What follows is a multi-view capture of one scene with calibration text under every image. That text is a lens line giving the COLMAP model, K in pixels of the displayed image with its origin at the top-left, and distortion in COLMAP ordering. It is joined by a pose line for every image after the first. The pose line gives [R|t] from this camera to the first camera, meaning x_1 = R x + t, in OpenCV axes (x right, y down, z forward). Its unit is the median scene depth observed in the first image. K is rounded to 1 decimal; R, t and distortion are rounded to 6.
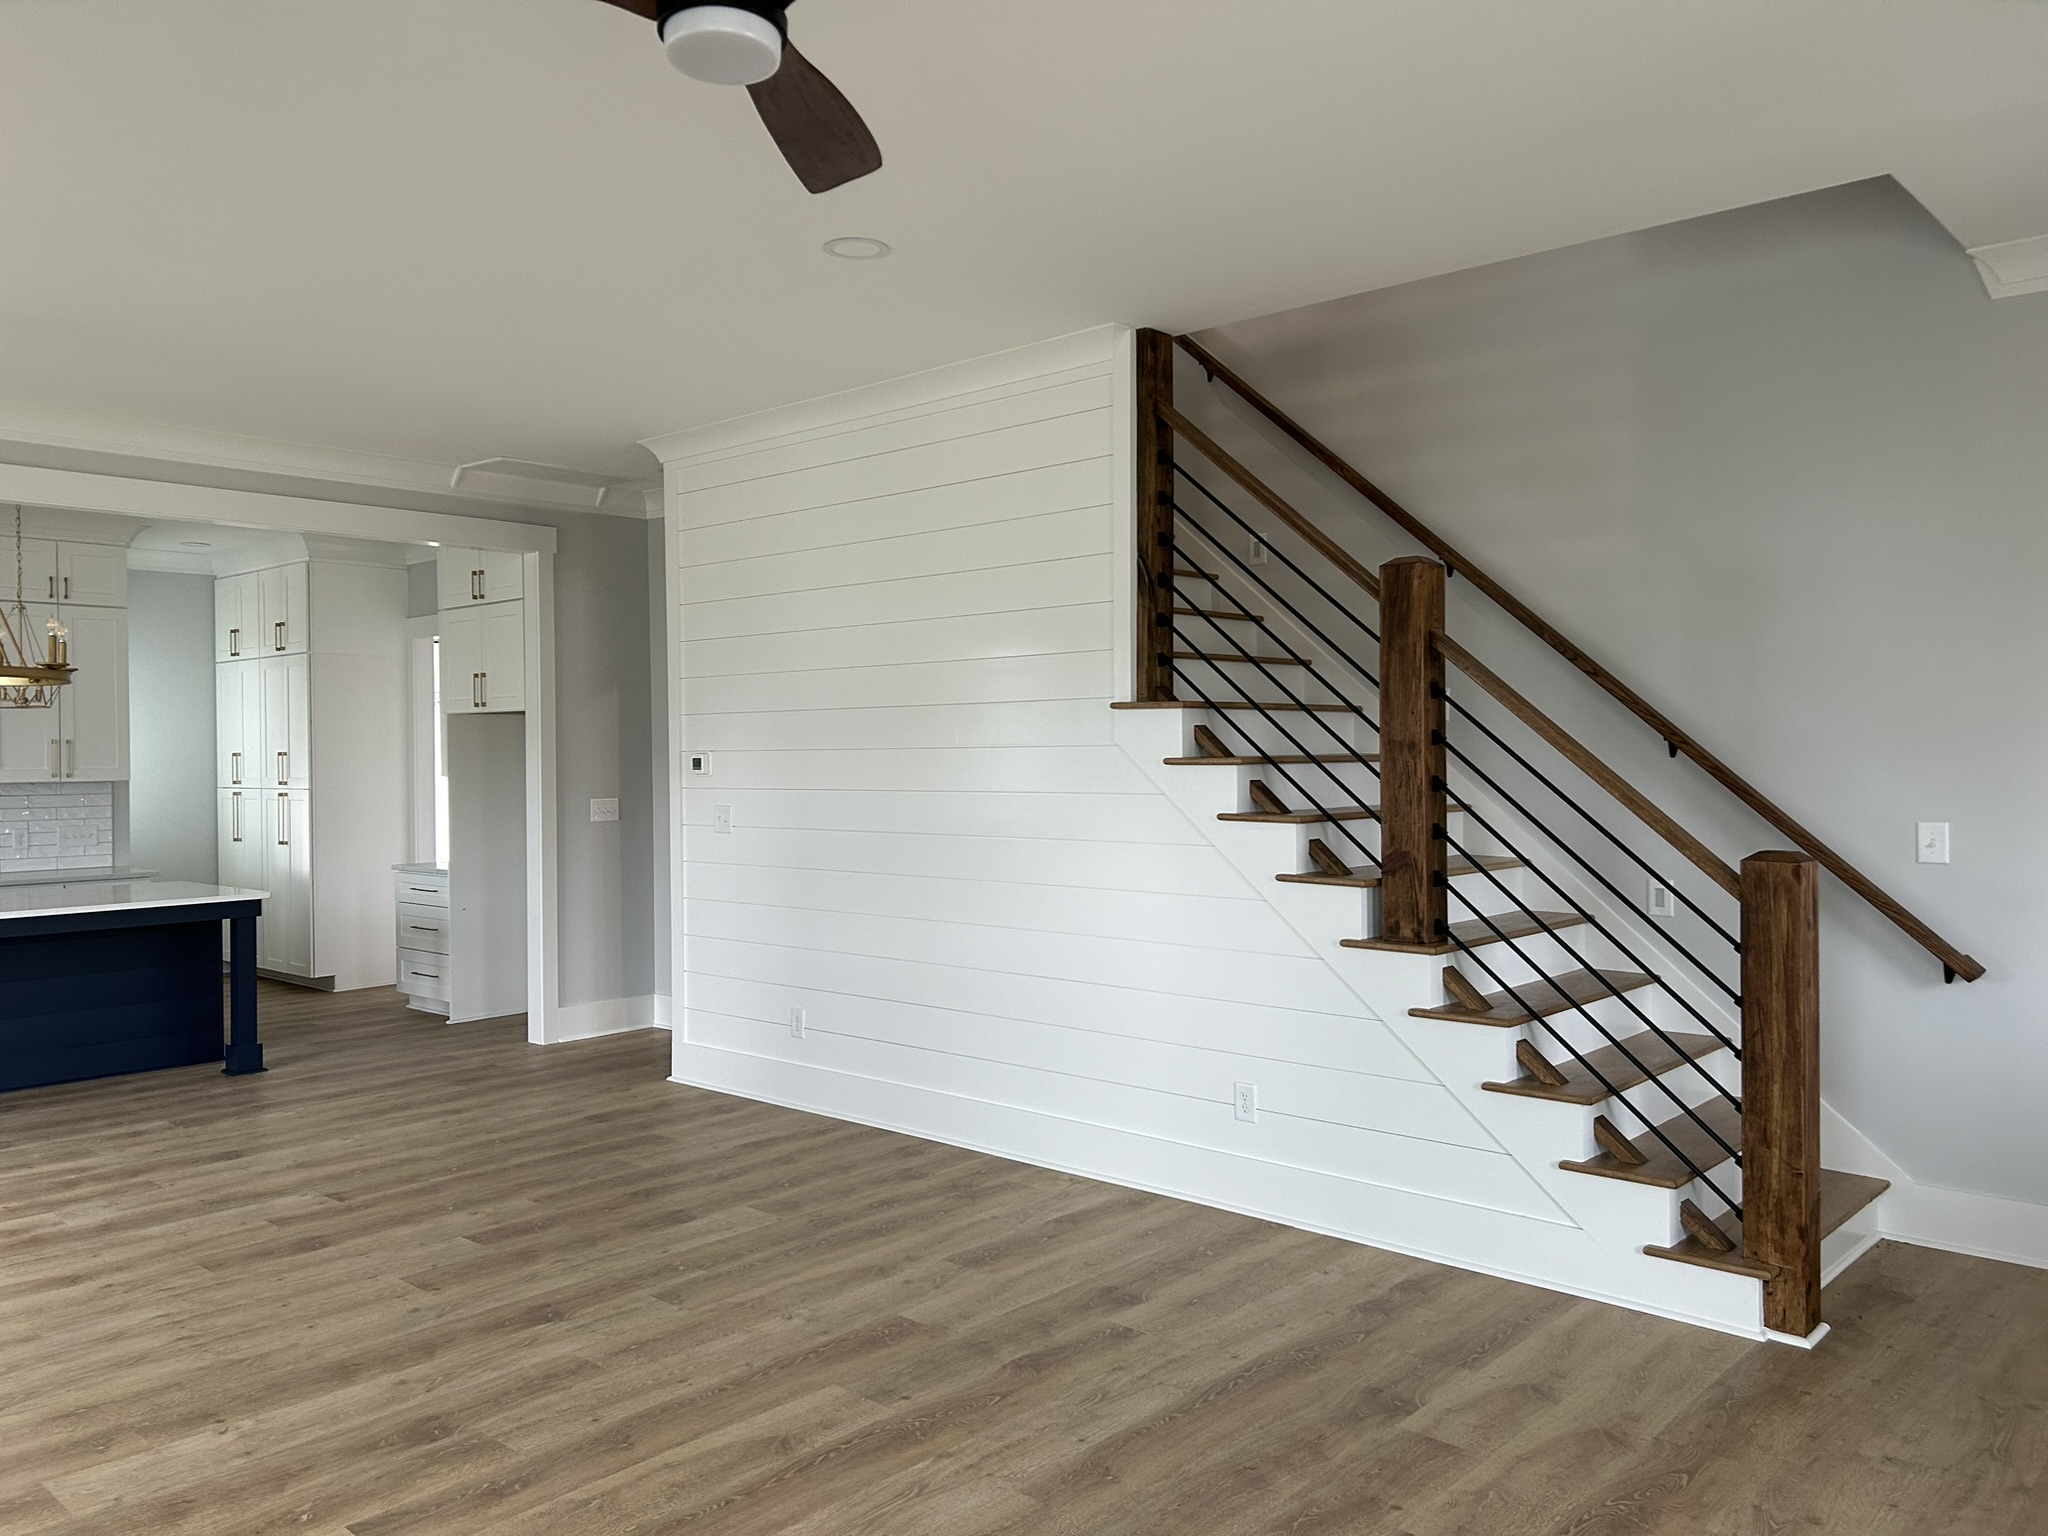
lens RADIAL K [[1544.9, 0, 1021.8], [0, 1544.9, 762.5], [0, 0, 1]] dist [0.054324, -0.061140]
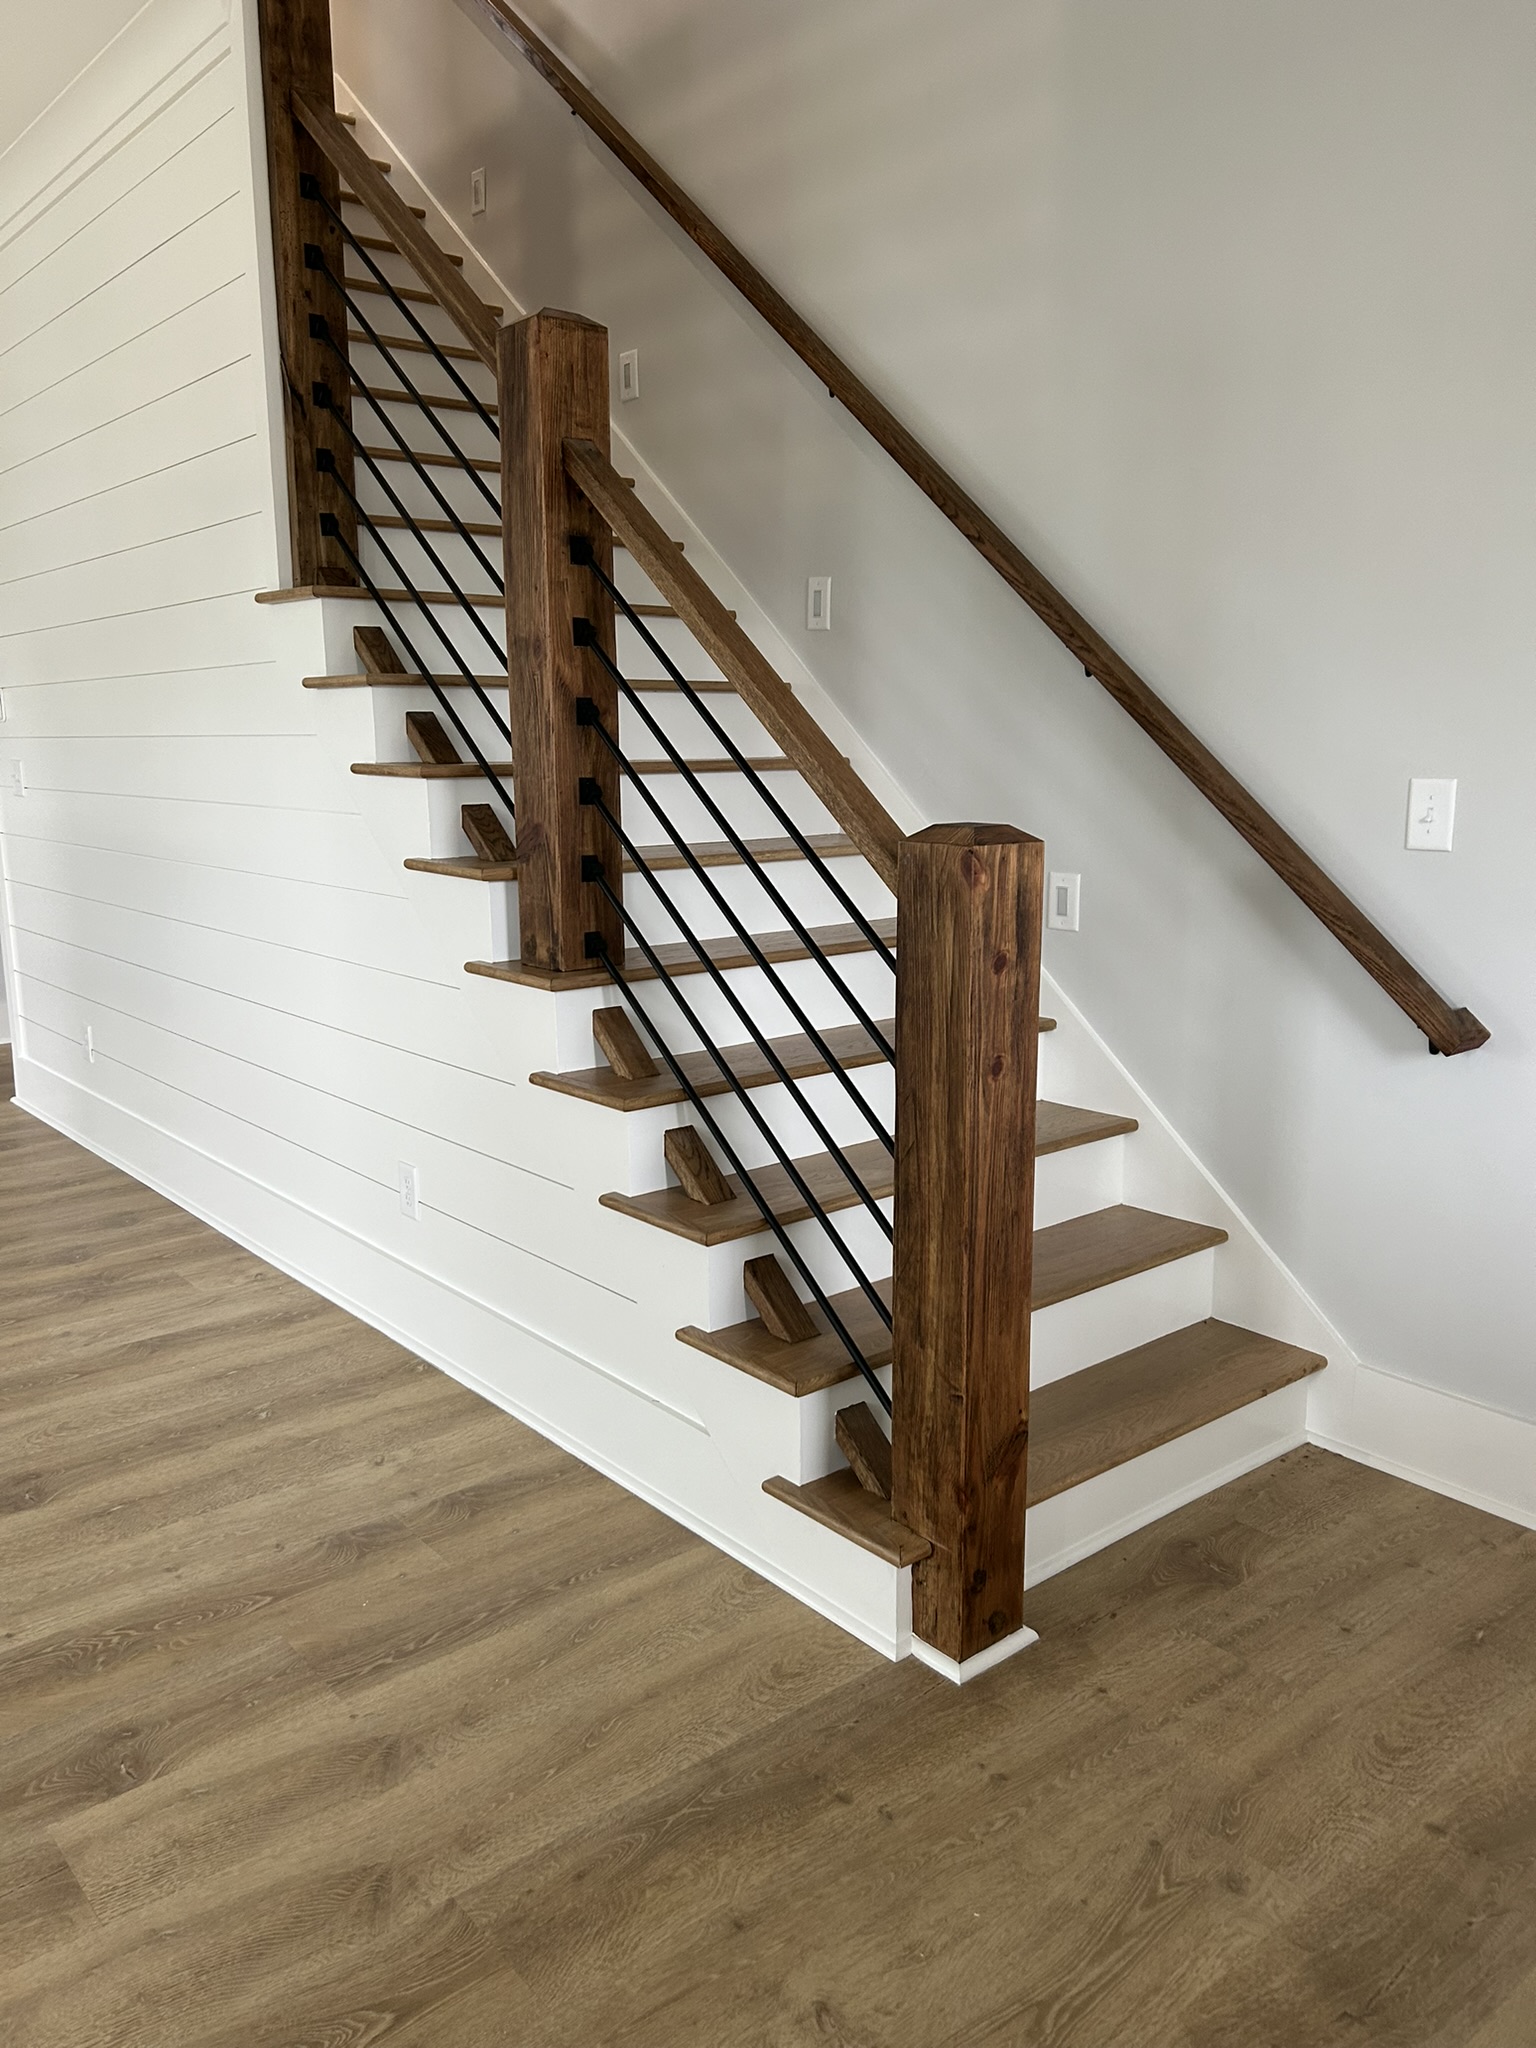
lens RADIAL K [[1544.9, 0, 771.4], [0, 1544.9, 1040.0], [0, 0, 1]] dist [0.054324, -0.061140]
pose [[0.991527, 0.027409, -0.126978, 0.434797], [-0.003128, 0.982240, 0.187605, 0.027005], [0.129865, -0.185618, 0.974003, 0.407897]]
